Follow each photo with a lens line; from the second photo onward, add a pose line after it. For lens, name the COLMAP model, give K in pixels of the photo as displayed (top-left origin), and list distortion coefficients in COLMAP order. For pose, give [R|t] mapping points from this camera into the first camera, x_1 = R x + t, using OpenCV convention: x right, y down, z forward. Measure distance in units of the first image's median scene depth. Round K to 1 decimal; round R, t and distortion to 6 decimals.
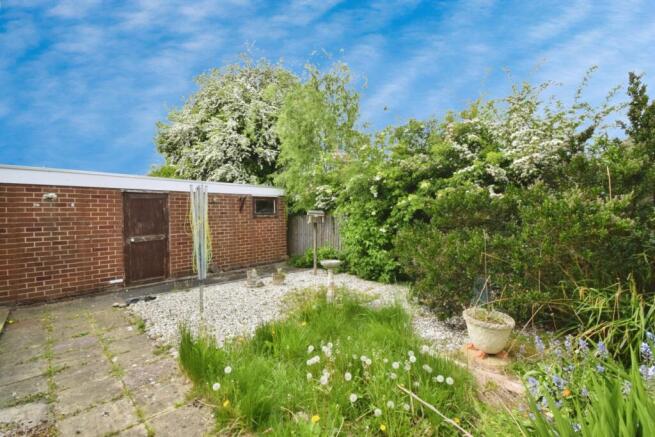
lens RADIAL K [[292.7, 0, 326.0], [0, 292.7, 211.0], [0, 0, 1]] dist [0.000553, -0.000309]
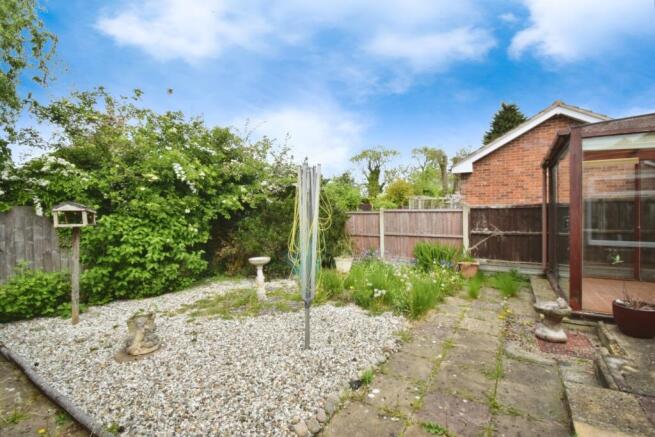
lens RADIAL K [[292.7, 0, 326.0], [0, 292.7, 211.0], [0, 0, 1]] dist [0.000553, -0.000309]
pose [[-0.217551, 0.040536, 0.975207, -1.557996], [0.005361, 0.999172, -0.040336, 0.088484], [-0.976034, -0.003547, -0.217588, 1.547907]]
